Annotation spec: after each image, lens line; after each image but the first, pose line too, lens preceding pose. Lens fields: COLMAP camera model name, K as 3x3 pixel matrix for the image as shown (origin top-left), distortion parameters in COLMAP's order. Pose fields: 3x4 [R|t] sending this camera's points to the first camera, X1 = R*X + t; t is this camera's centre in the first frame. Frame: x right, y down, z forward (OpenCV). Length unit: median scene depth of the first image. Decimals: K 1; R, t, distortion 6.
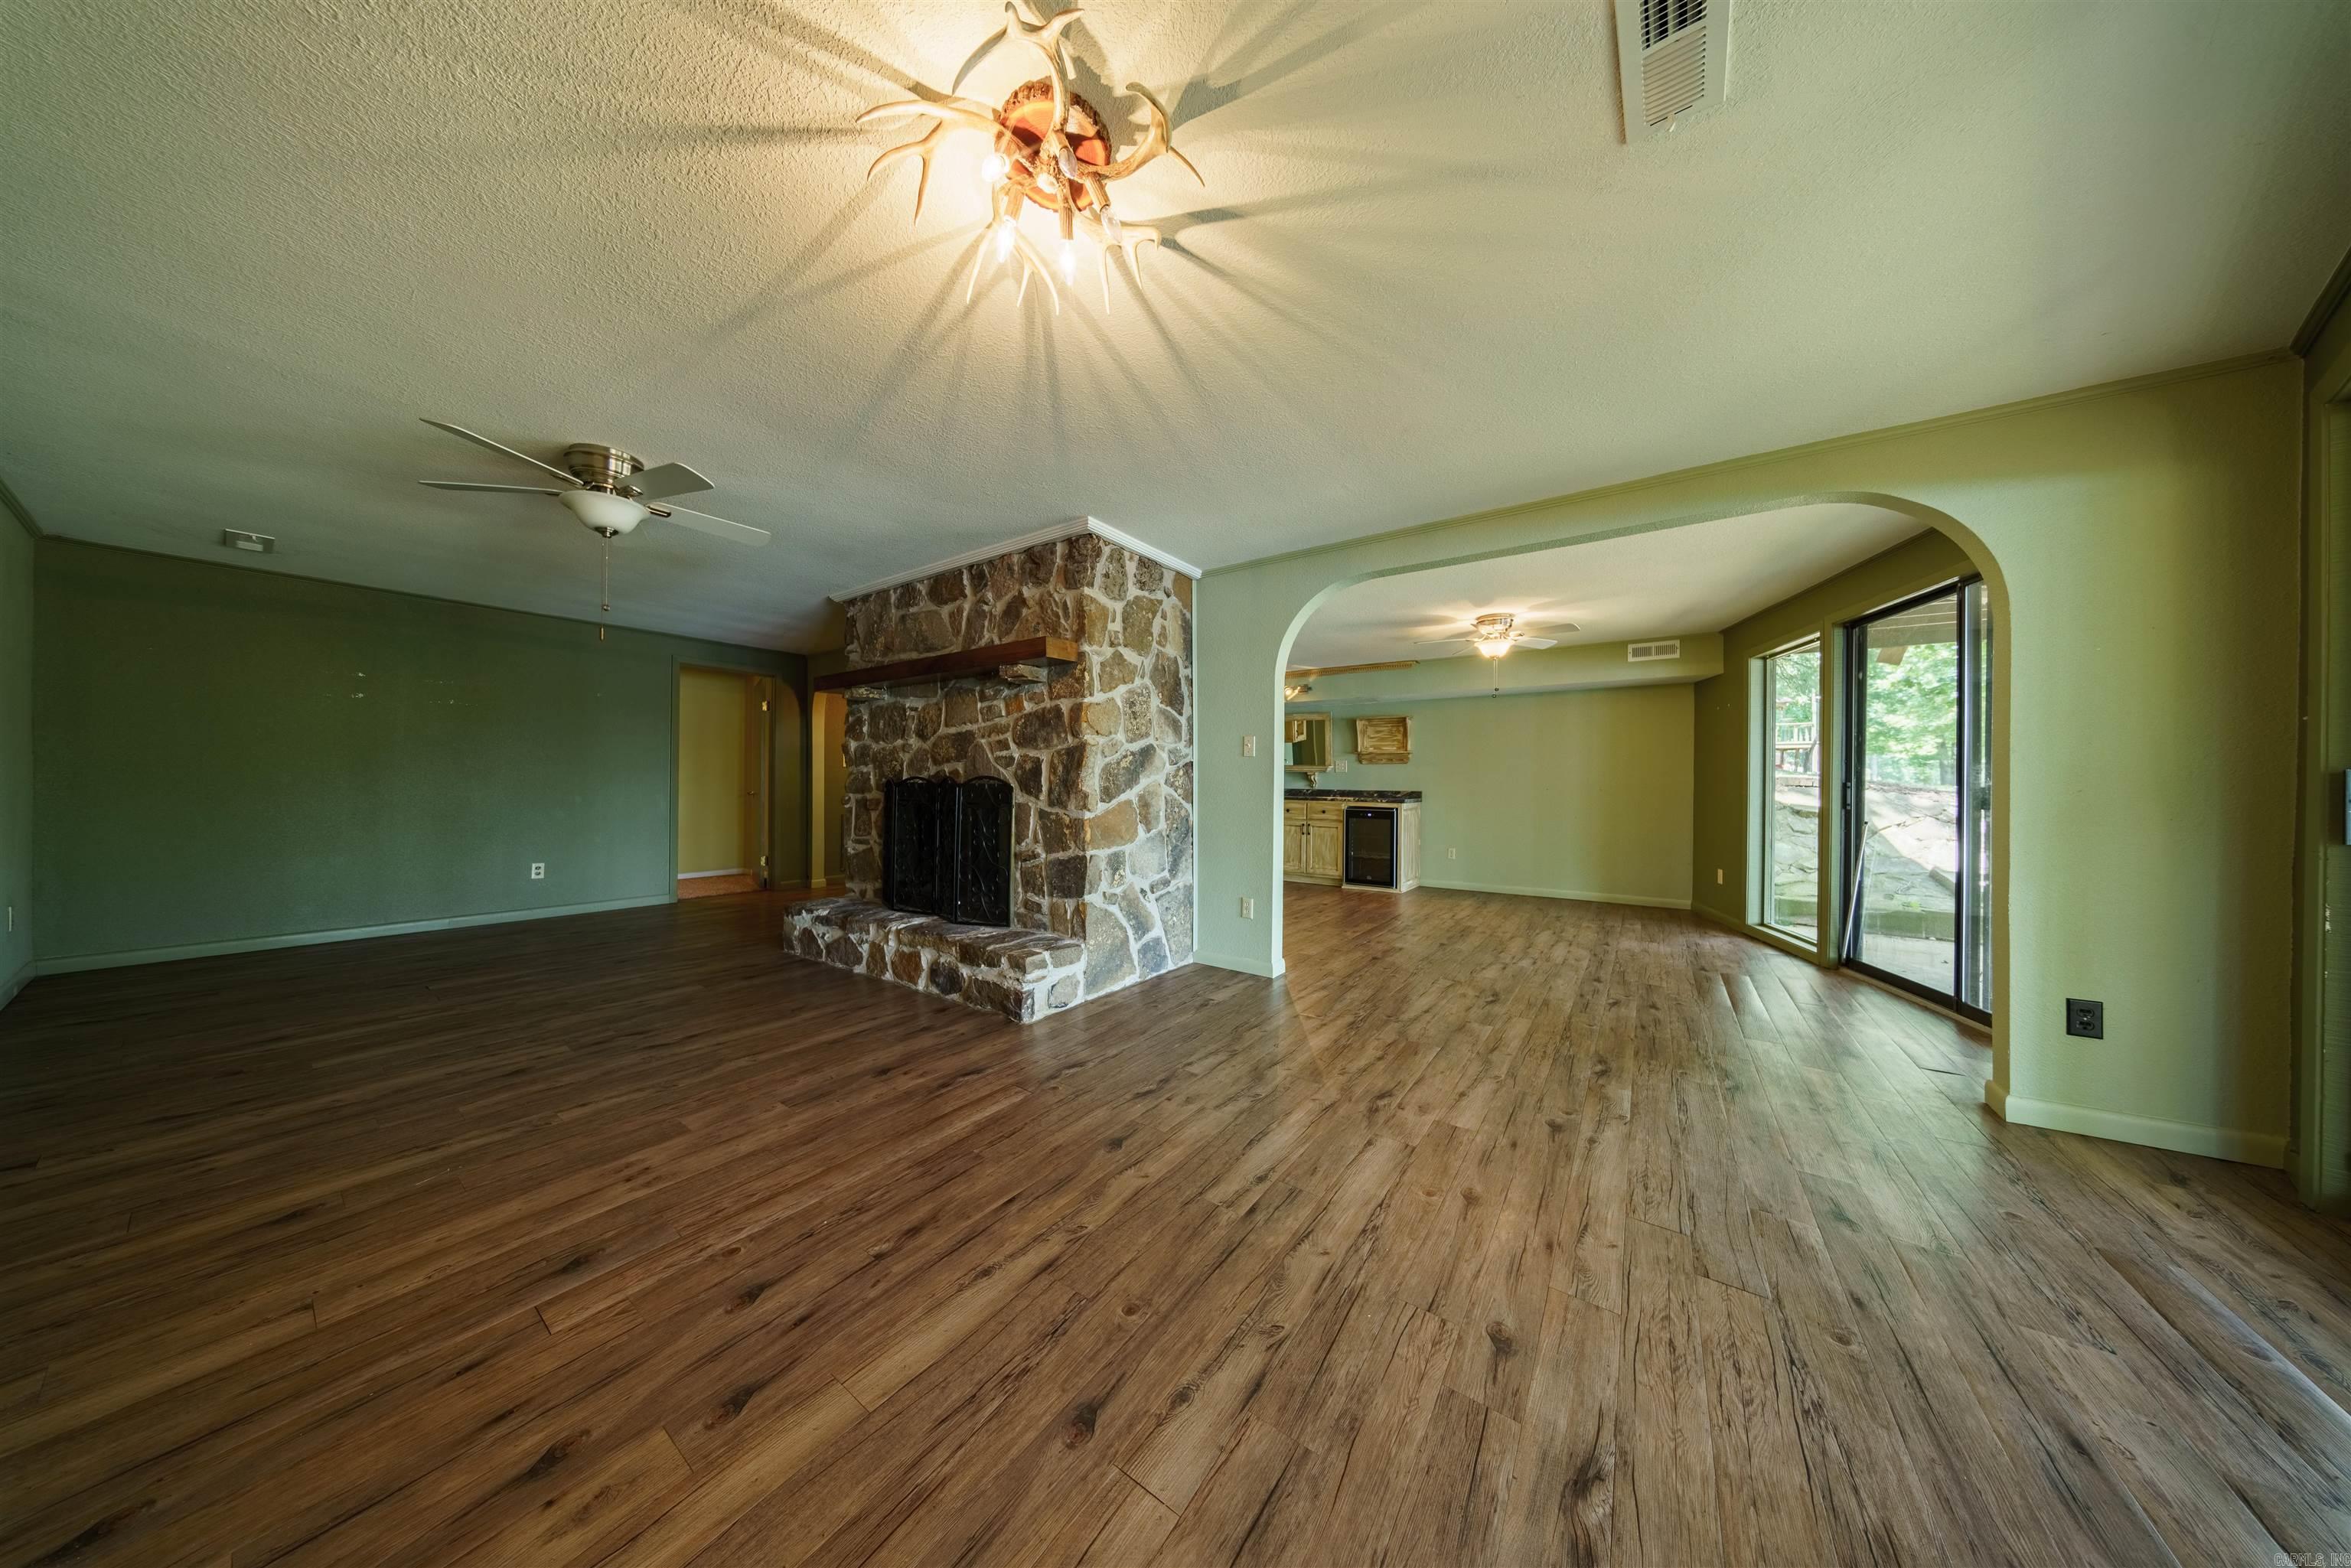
lens RADIAL K [[673.7, 0, 1172.9], [0, 673.7, 784.1], [0, 0, 1]] dist [-0.000397, 0.000046]
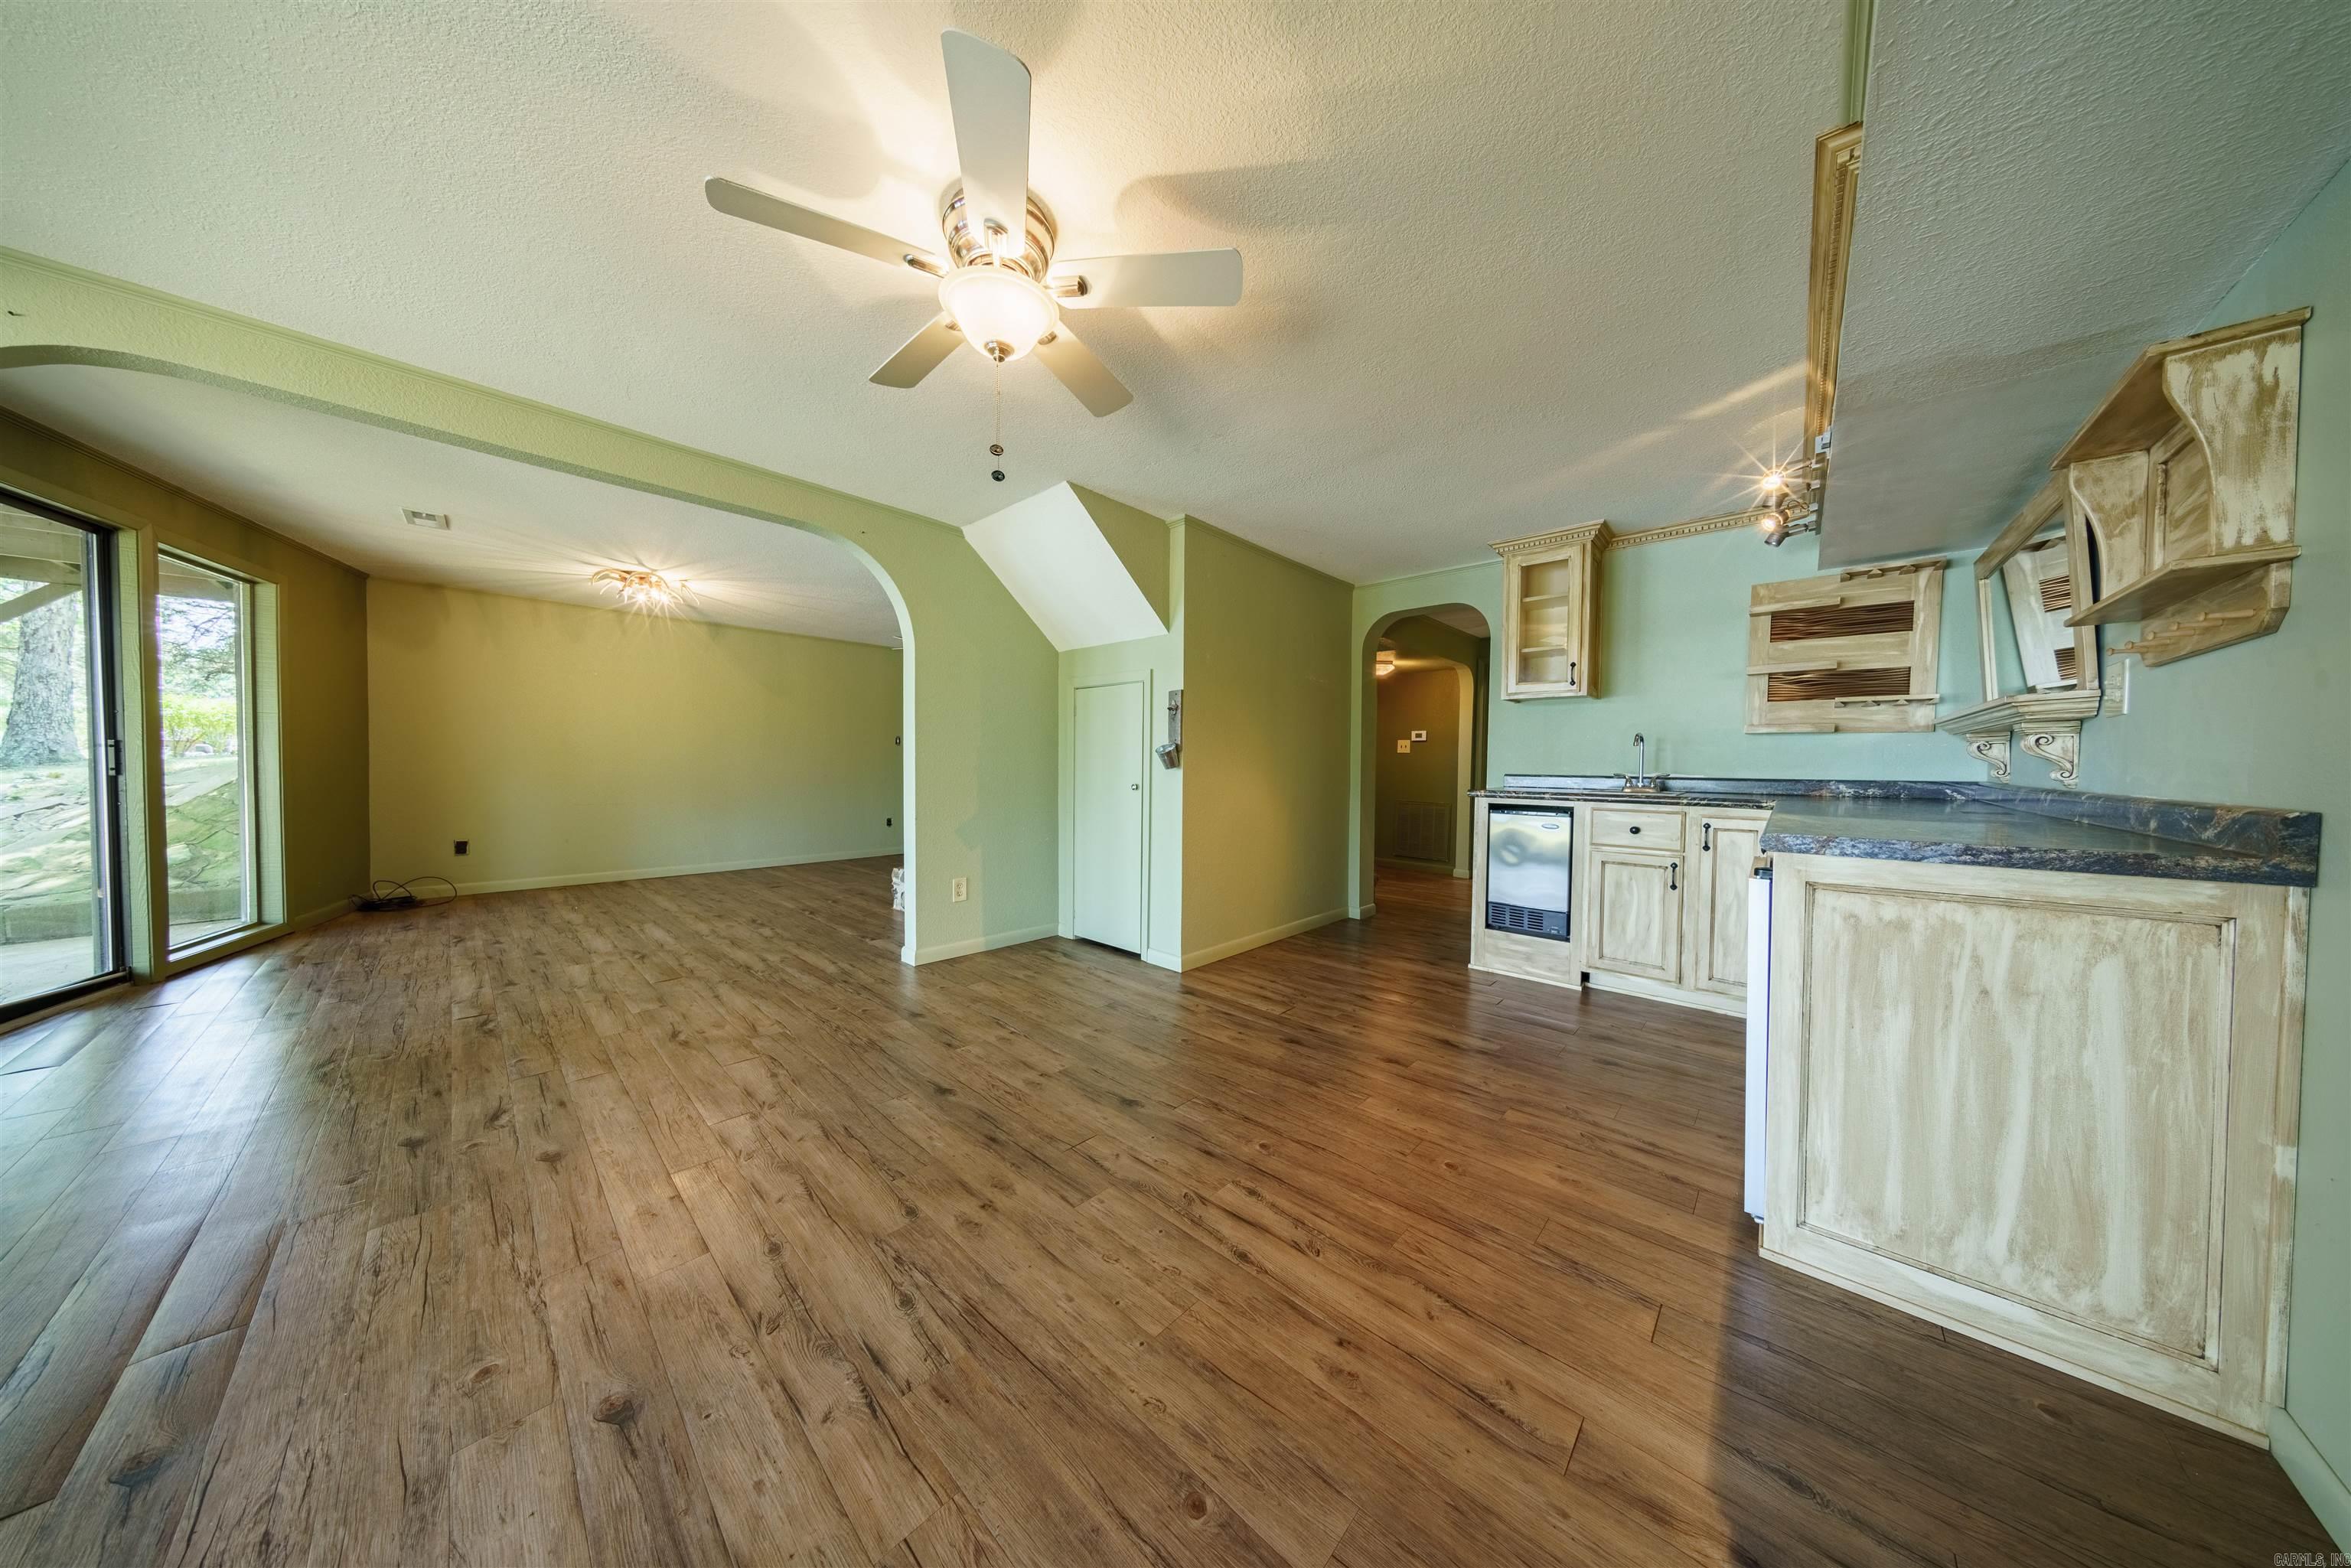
lens RADIAL K [[671.7, 0, 1154.8], [0, 671.7, 784.2], [0, 0, 1]] dist [-0.000471, 0.000008]
pose [[-0.145737, 0.014596, -0.989216, 1.186792], [-0.016889, 0.999709, 0.017239, 0.016915], [0.989179, 0.019220, -0.145448, 1.705777]]
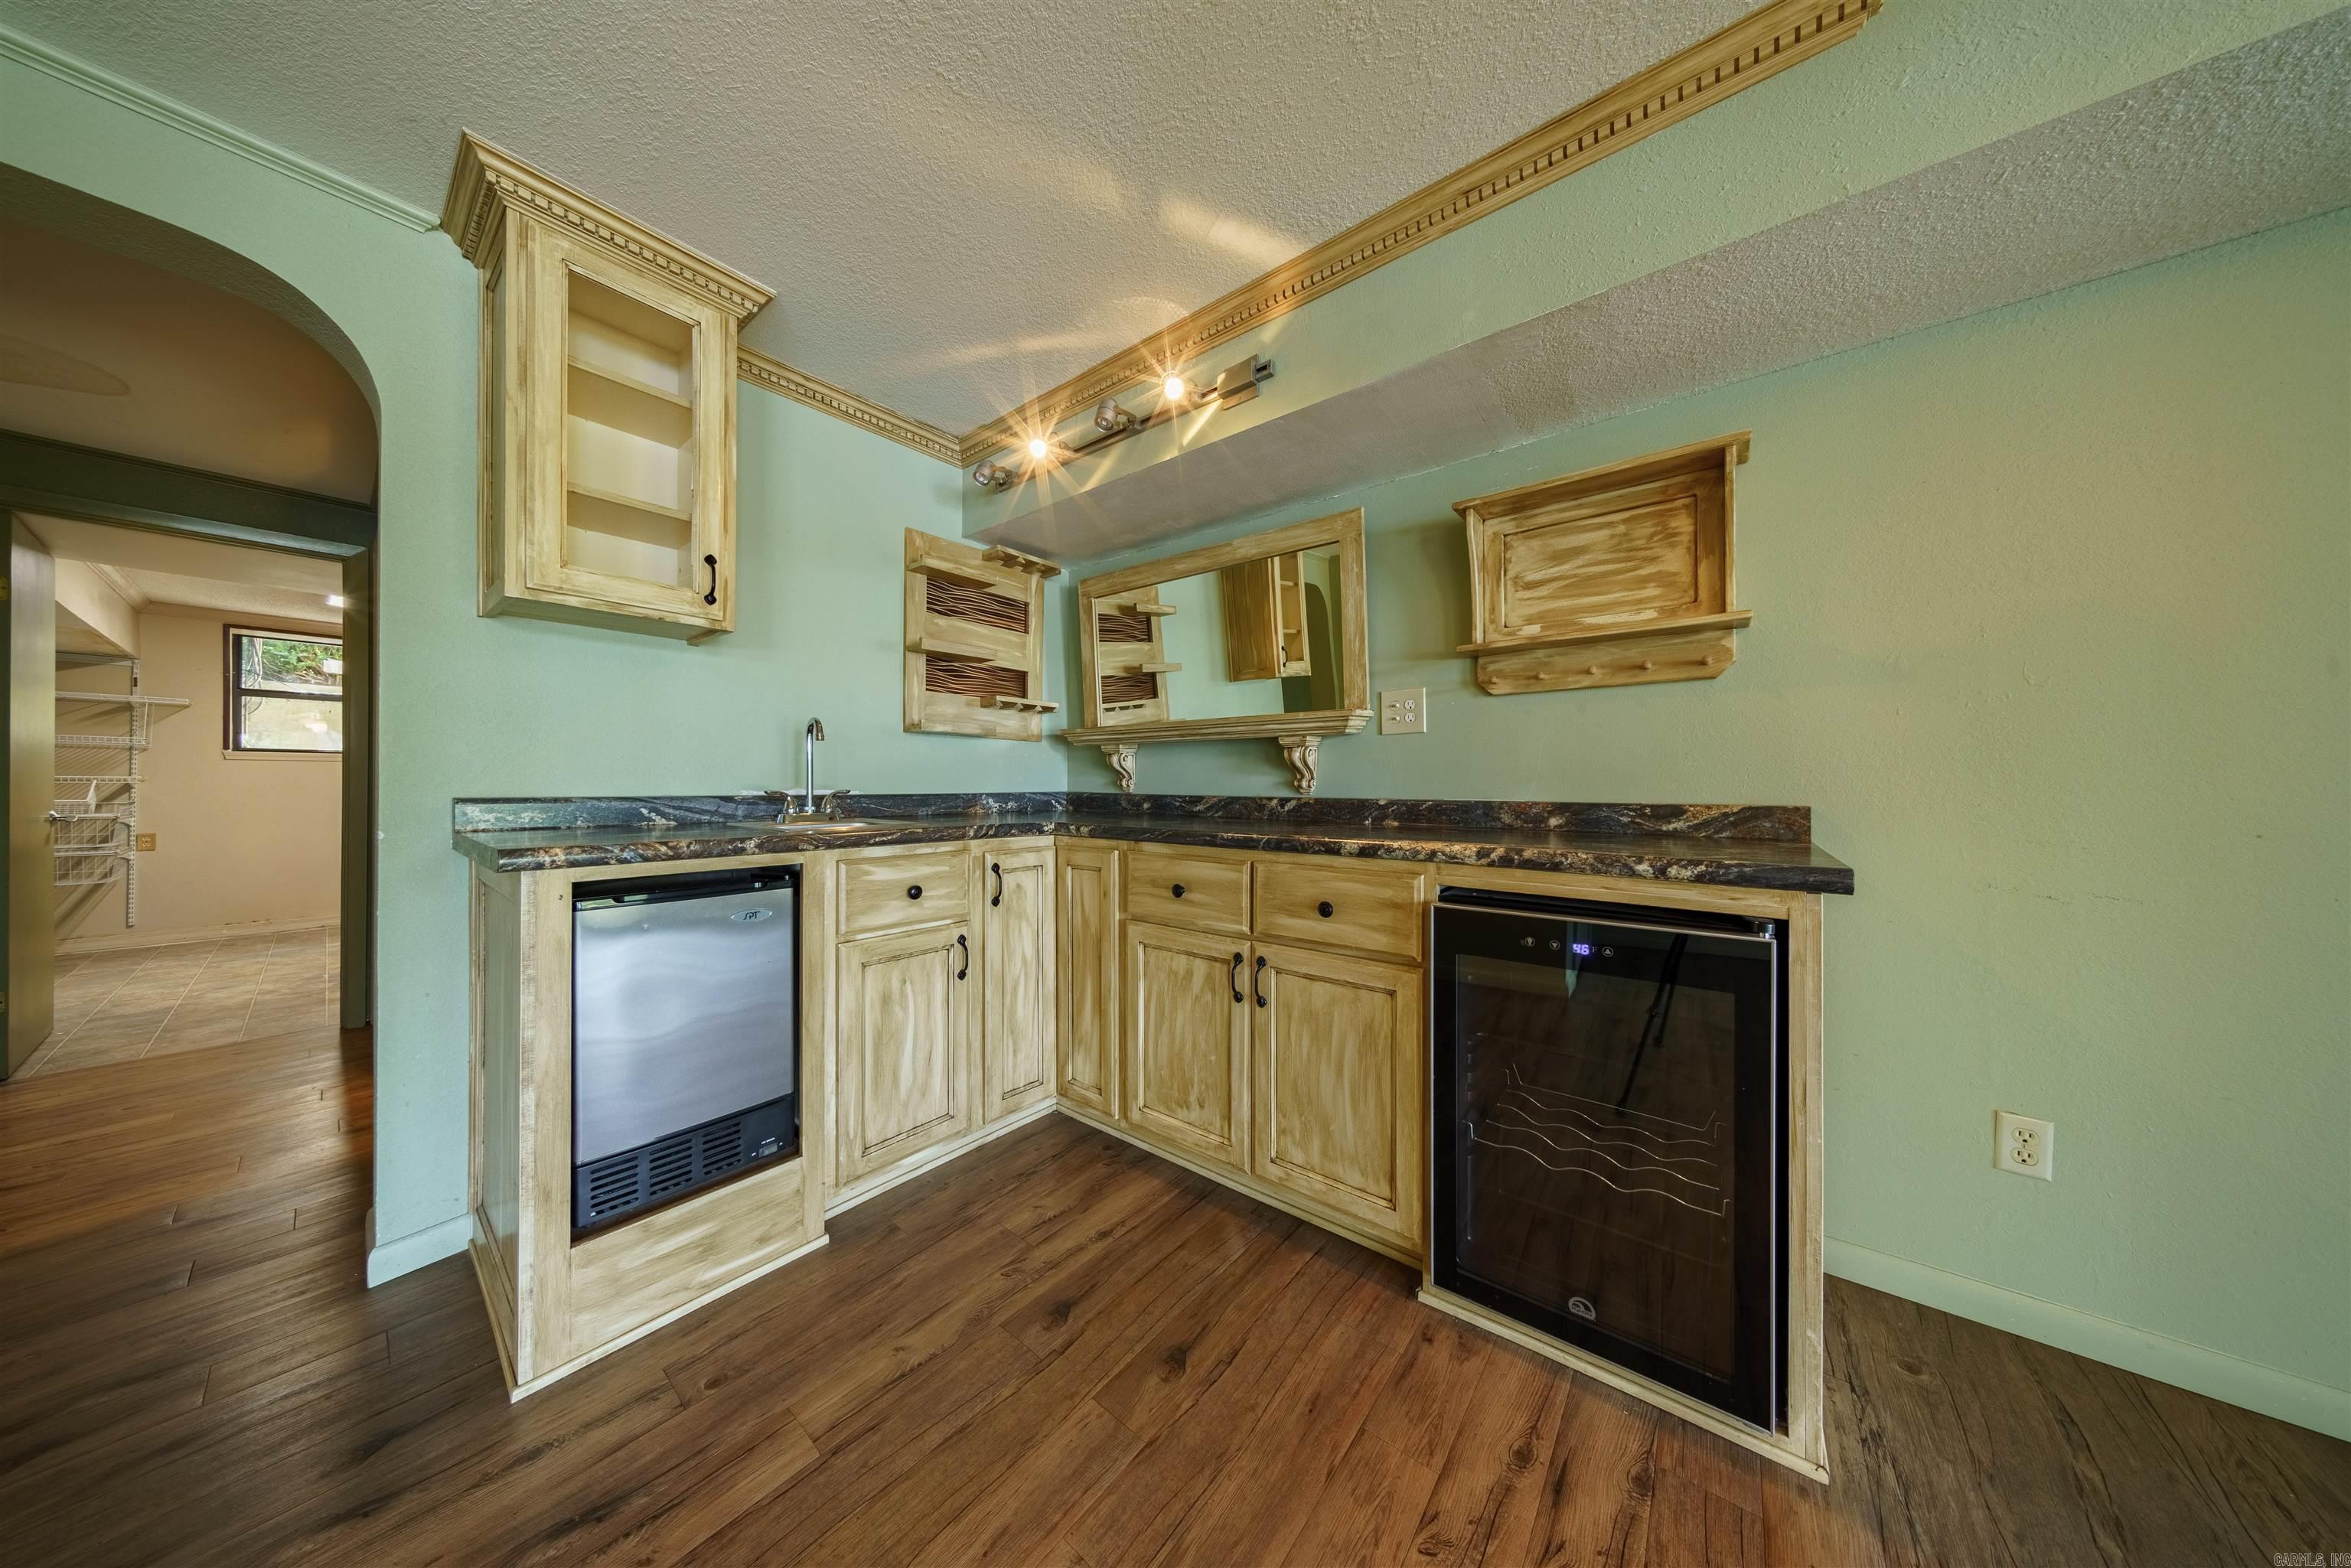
lens RADIAL K [[671.7, 0, 1154.8], [0, 671.7, 784.2], [0, 0, 1]] dist [-0.000471, 0.000008]
pose [[0.998863, -0.014281, -0.045476, 0.384751], [0.014087, 0.999890, -0.004580, 0.007437], [0.045537, 0.003934, 0.998955, 1.721602]]
